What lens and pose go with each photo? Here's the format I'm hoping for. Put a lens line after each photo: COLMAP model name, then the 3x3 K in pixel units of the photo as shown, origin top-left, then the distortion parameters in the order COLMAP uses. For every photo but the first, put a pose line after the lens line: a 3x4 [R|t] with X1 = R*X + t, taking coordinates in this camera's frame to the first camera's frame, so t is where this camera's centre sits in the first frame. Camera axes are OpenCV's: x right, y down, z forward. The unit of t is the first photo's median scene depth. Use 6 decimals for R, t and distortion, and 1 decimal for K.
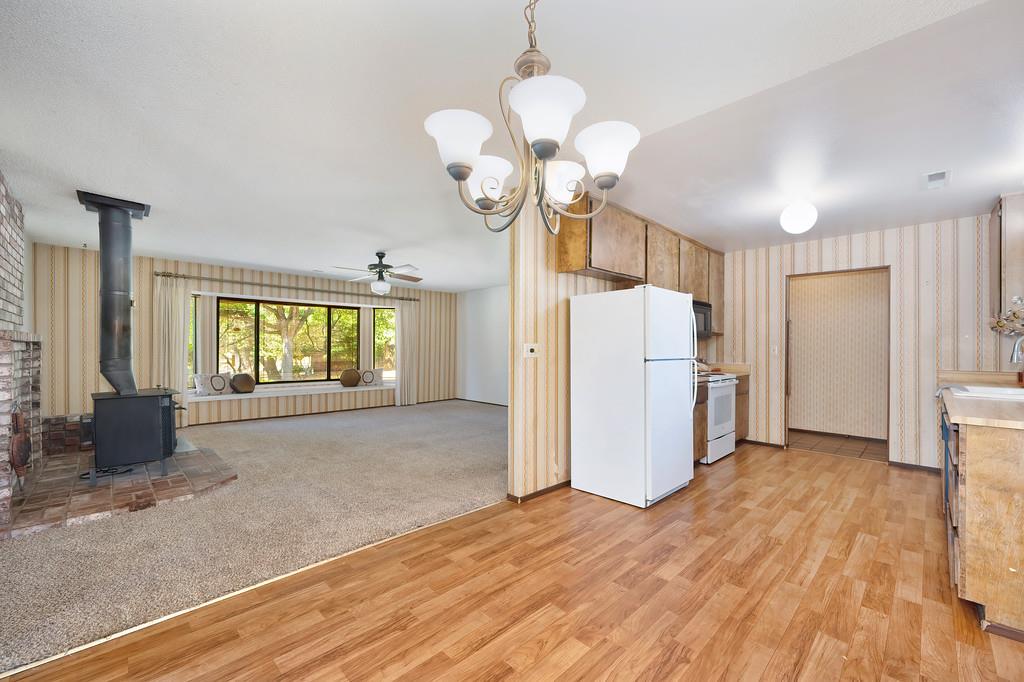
lens RADIAL K [[409.1, 0, 517.8], [0, 409.1, 349.7], [0, 0, 1]] dist [0.003764, -0.000232]
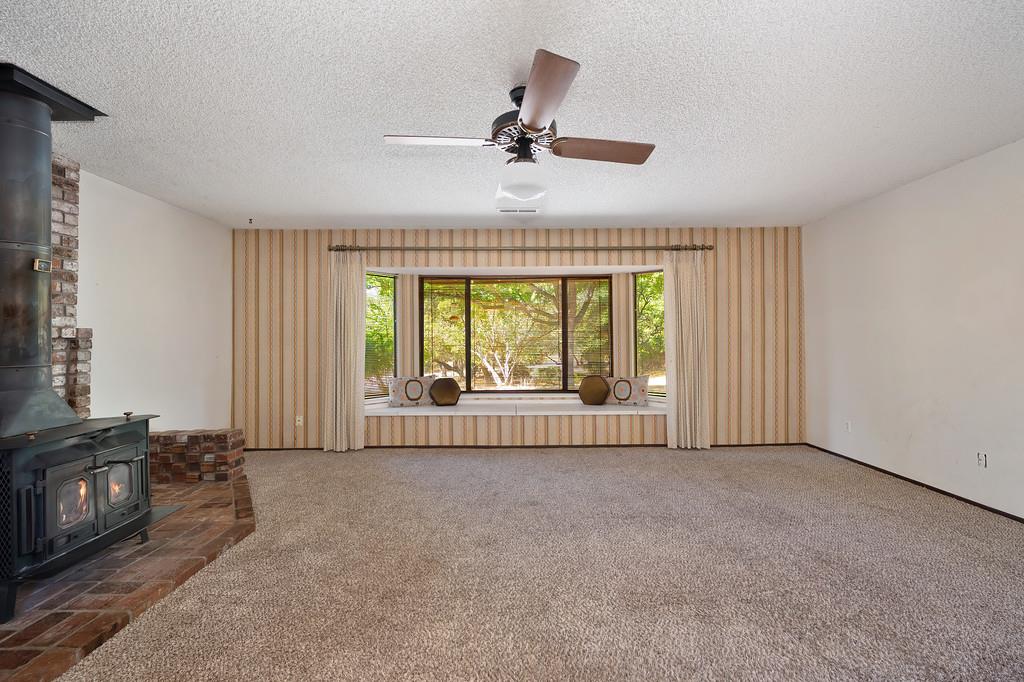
lens RADIAL K [[431.4, 0, 518.6], [0, 431.4, 333.5], [0, 0, 1]] dist [0.000308, -0.000378]
pose [[0.715136, -0.020982, -0.698670, -0.041142], [0.007785, 0.999726, -0.022055, -0.001841], [0.698942, 0.010333, 0.715104, 0.481153]]
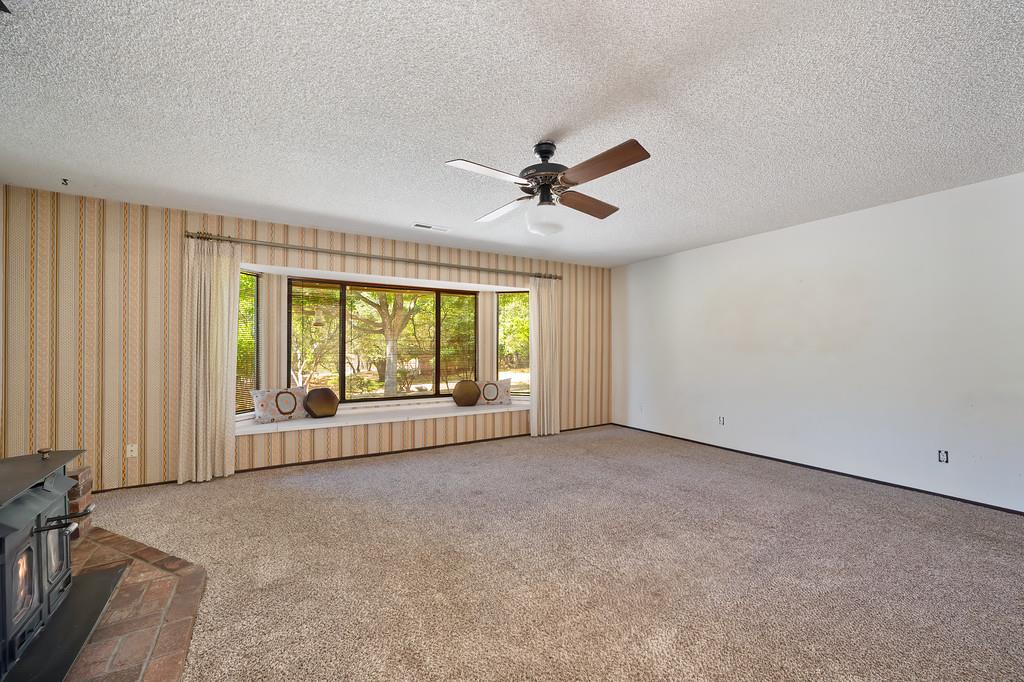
lens RADIAL K [[409.1, 0, 514.5], [0, 409.1, 344.6], [0, 0, 1]] dist [0.003764, -0.000232]
pose [[0.971474, -0.006926, -0.237047, -0.174315], [0.004035, 0.999912, -0.012675, -0.003449], [0.237114, 0.011357, 0.971416, 0.365198]]
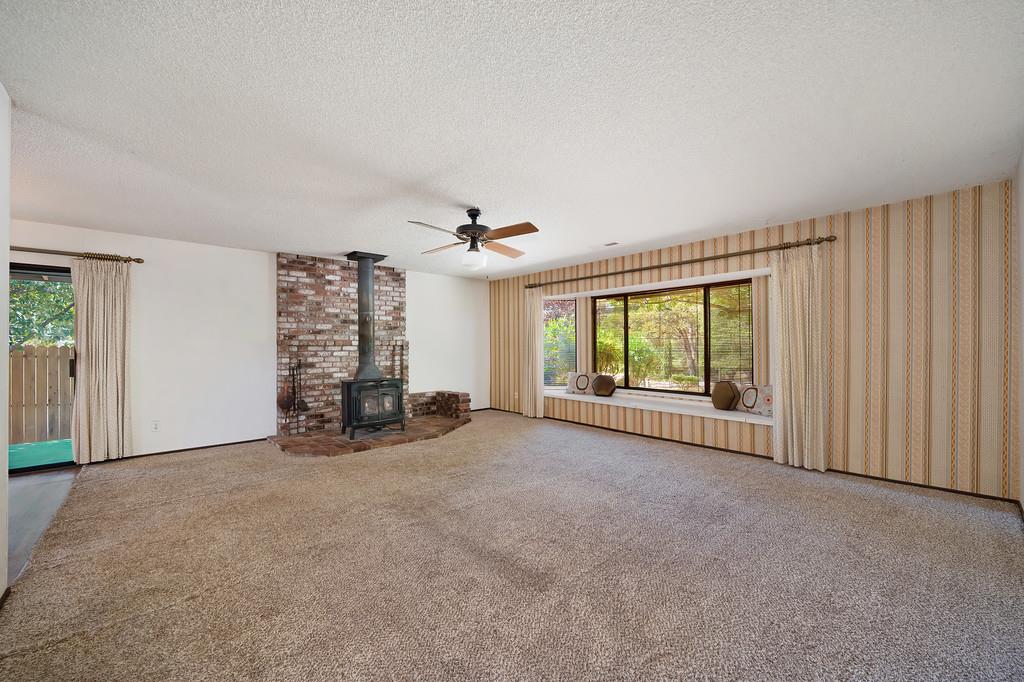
lens RADIAL K [[409.1, 0, 517.9], [0, 409.1, 343.4], [0, 0, 1]] dist [0.003764, -0.000232]
pose [[-0.051582, -0.010862, -0.998610, 0.237143], [0.000402, 0.999941, -0.010897, -0.003061], [0.998669, -0.000963, -0.051575, 0.749562]]
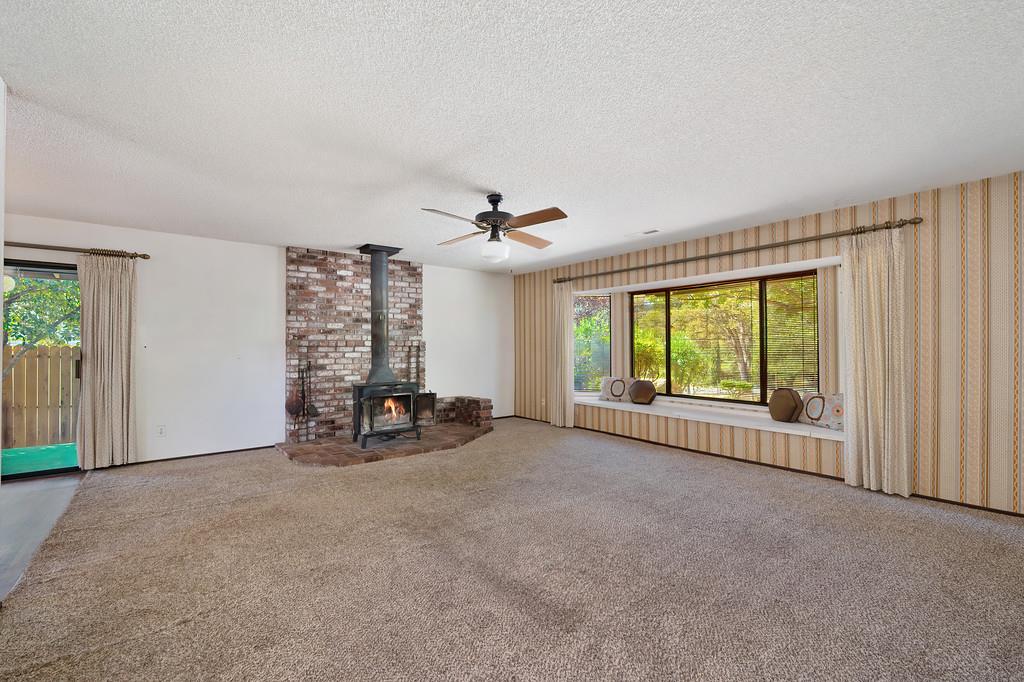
lens RADIAL K [[446.7, 0, 516.7], [0, 446.7, 341.8], [0, 0, 1]] dist [0.002192, 0.000155]
pose [[-0.118311, -0.016572, -0.992838, 0.223528], [-0.002160, 0.999863, -0.016432, -0.003138], [0.992974, 0.000200, -0.118331, 0.751793]]
